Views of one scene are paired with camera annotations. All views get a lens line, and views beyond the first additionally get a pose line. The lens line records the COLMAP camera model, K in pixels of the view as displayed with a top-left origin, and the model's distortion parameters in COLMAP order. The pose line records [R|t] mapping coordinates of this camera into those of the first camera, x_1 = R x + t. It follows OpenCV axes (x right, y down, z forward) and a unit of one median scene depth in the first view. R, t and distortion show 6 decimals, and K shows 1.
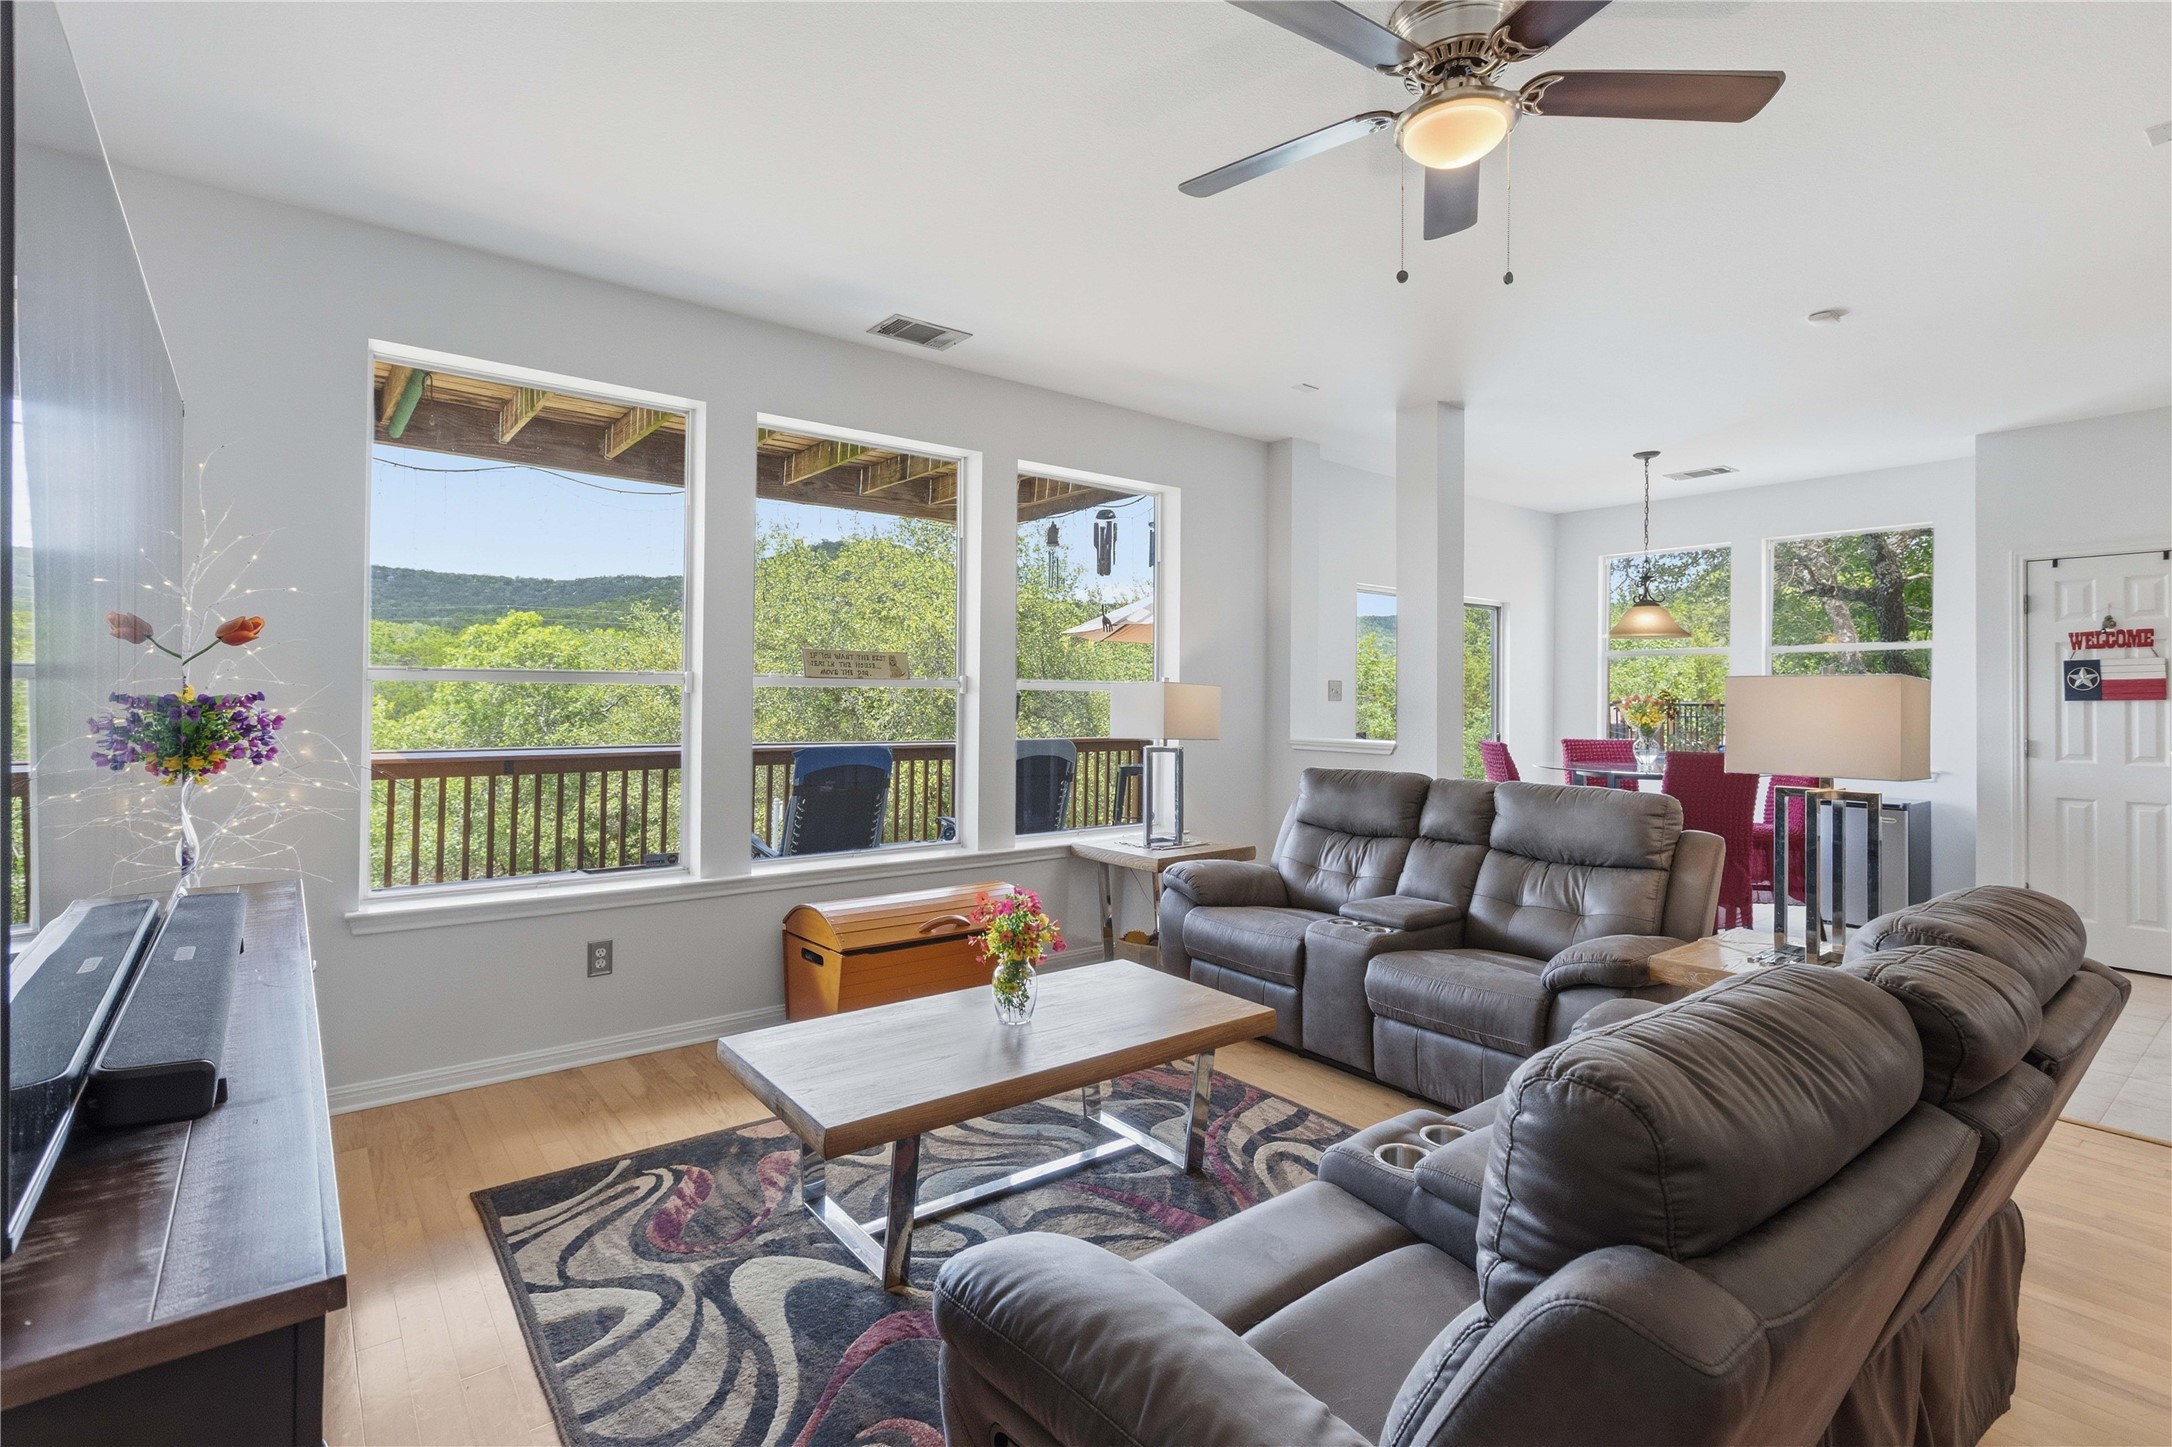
lens RADIAL K [[994.7, 0, 1086.9], [0, 994.7, 702.5], [0, 0, 1]] dist [0.011881, -0.000040]
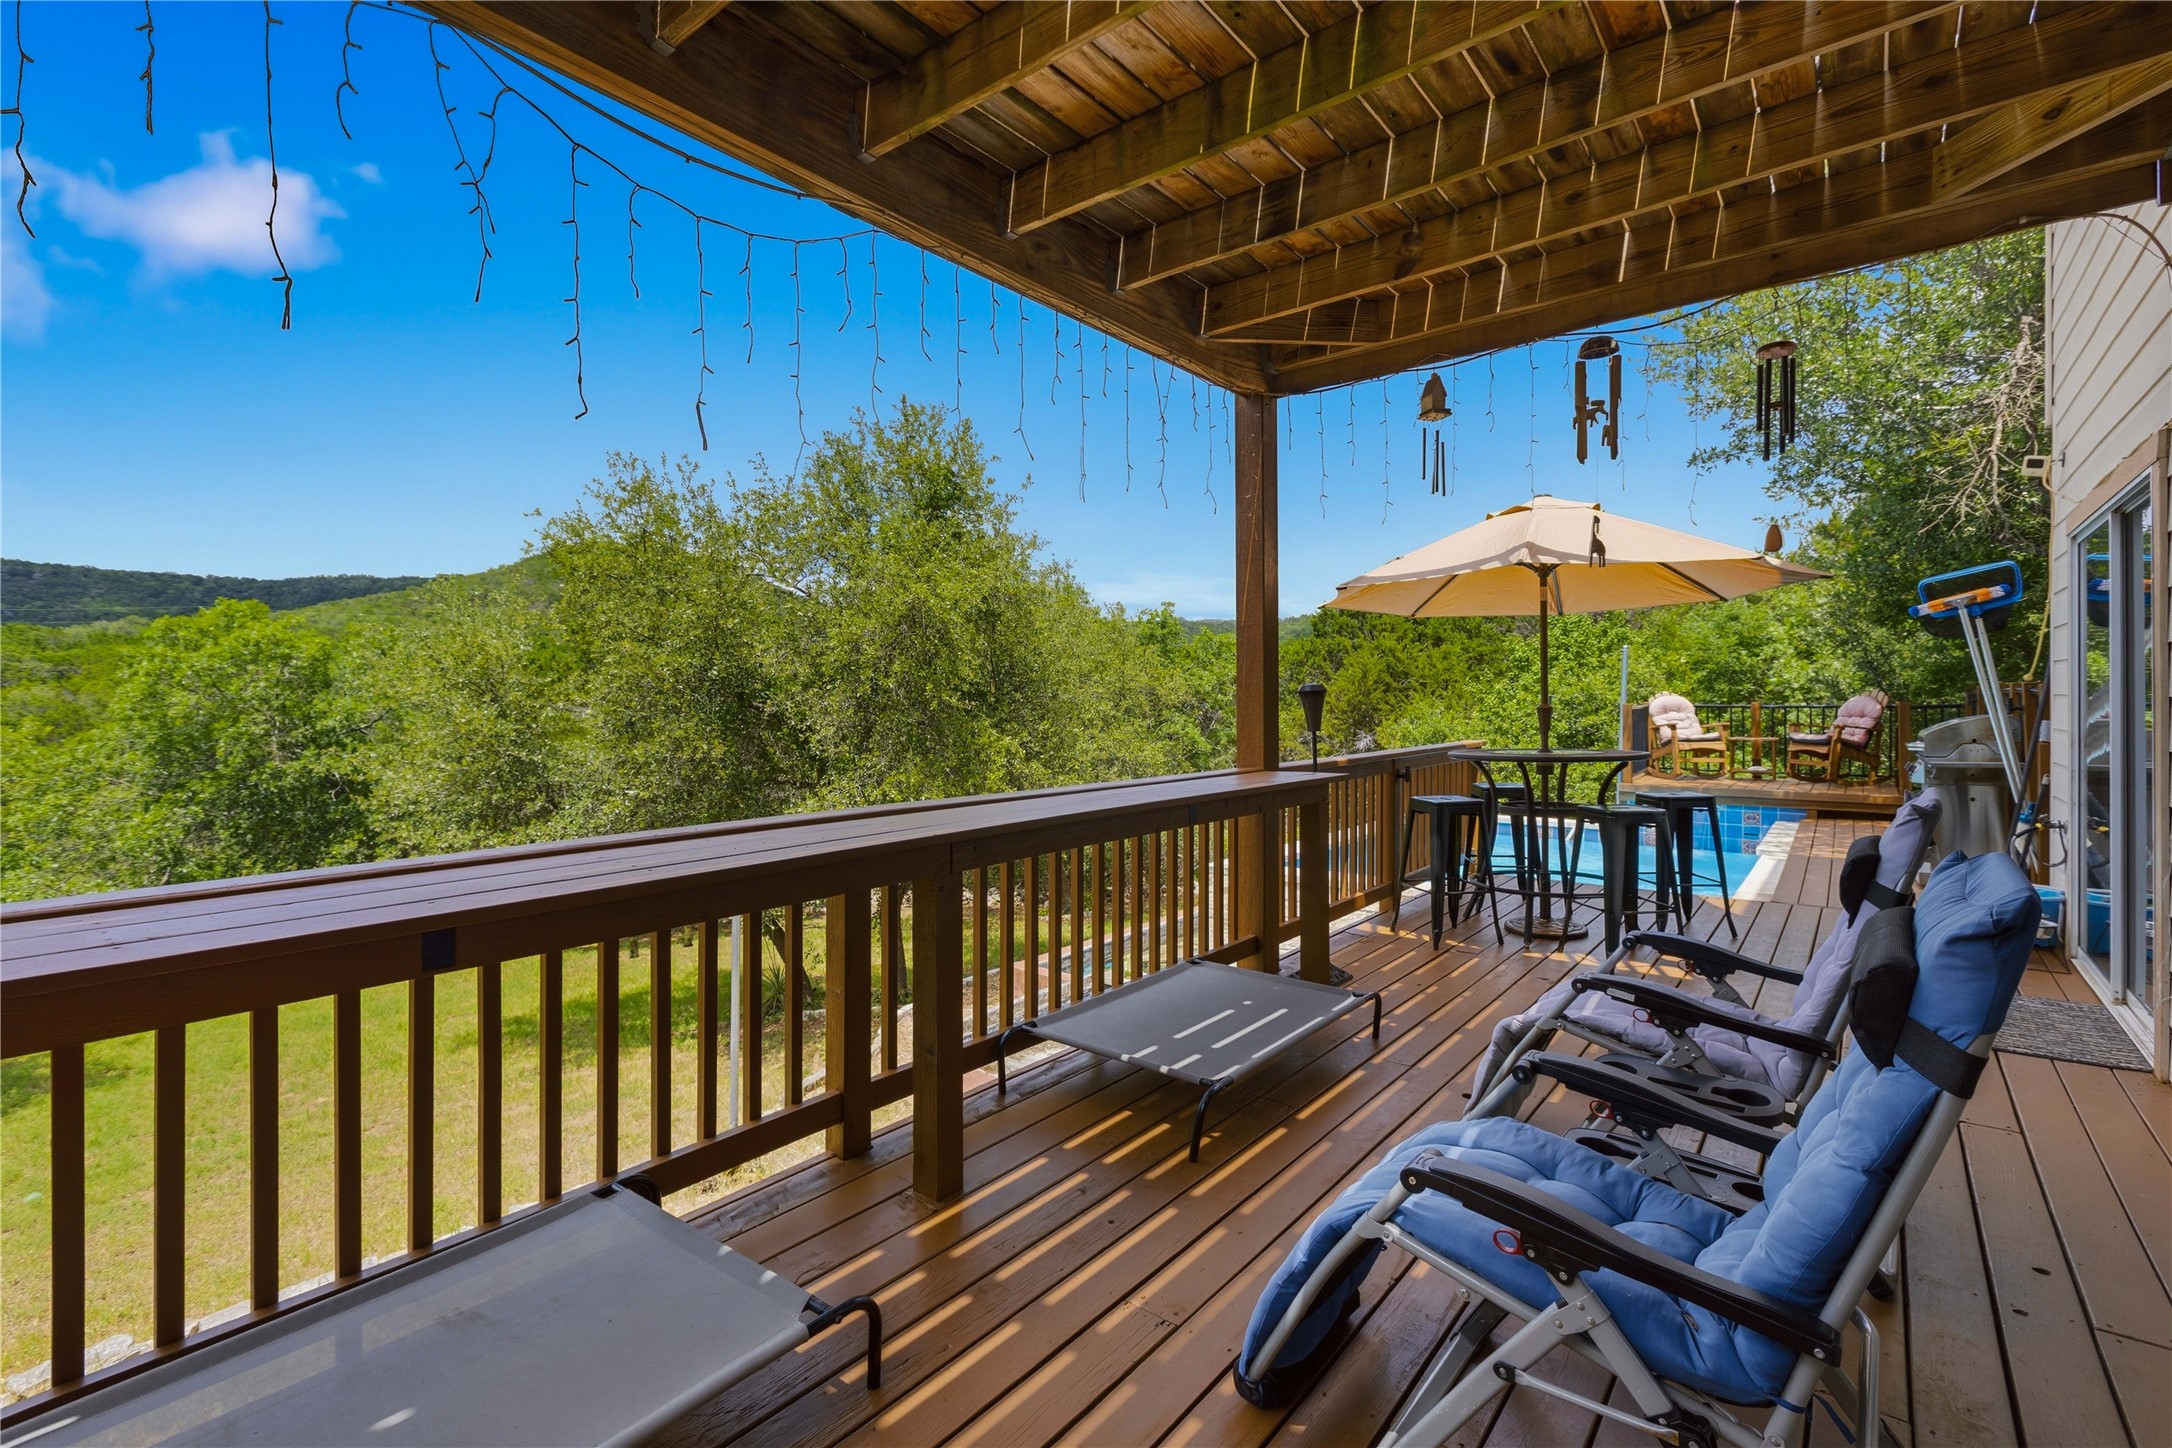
lens RADIAL K [[969.6, 0, 1081.6], [0, 969.6, 715.6], [0, 0, 1]] dist [0.001058, -0.000411]
pose [[0.977484, -0.023133, 0.209736, -0.101688], [0.020343, 0.999674, 0.015448, -0.001930], [-0.210025, -0.010834, 0.977636, 0.154917]]
